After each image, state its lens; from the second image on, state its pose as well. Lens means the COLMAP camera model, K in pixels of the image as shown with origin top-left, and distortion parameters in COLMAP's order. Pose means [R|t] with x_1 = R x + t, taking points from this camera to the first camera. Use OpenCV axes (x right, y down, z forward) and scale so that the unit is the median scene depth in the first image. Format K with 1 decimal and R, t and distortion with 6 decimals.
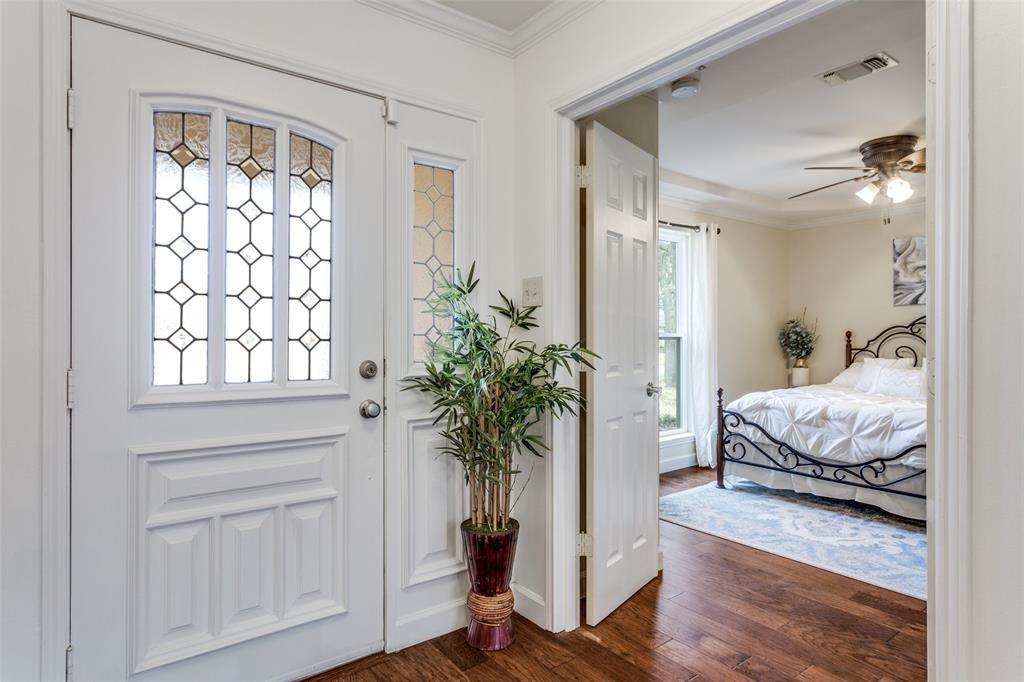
lens RADIAL K [[570.9, 0, 508.5], [0, 570.9, 337.8], [0, 0, 1]] dist [-0.000398, 0.001271]
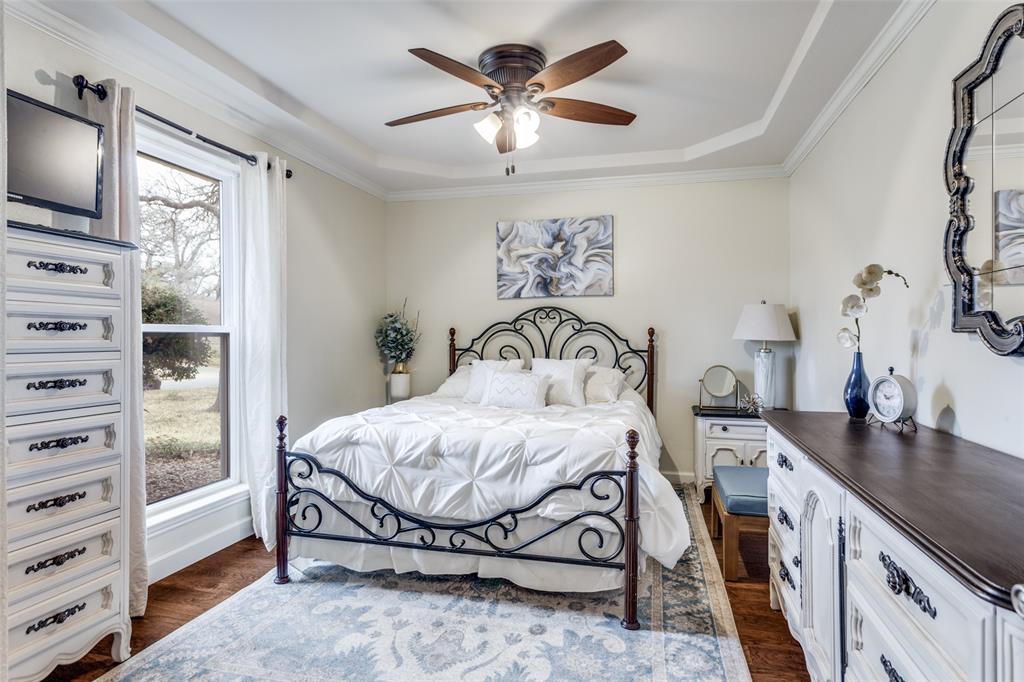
lens RADIAL K [[570.9, 0, 508.5], [0, 570.9, 337.8], [0, 0, 1]] dist [-0.000398, 0.001271]
pose [[0.786787, 0.000900, 0.617224, 0.195563], [0.003120, 0.999980, -0.005435, 0.010021], [-0.617216, 0.006202, 0.786769, 0.394713]]
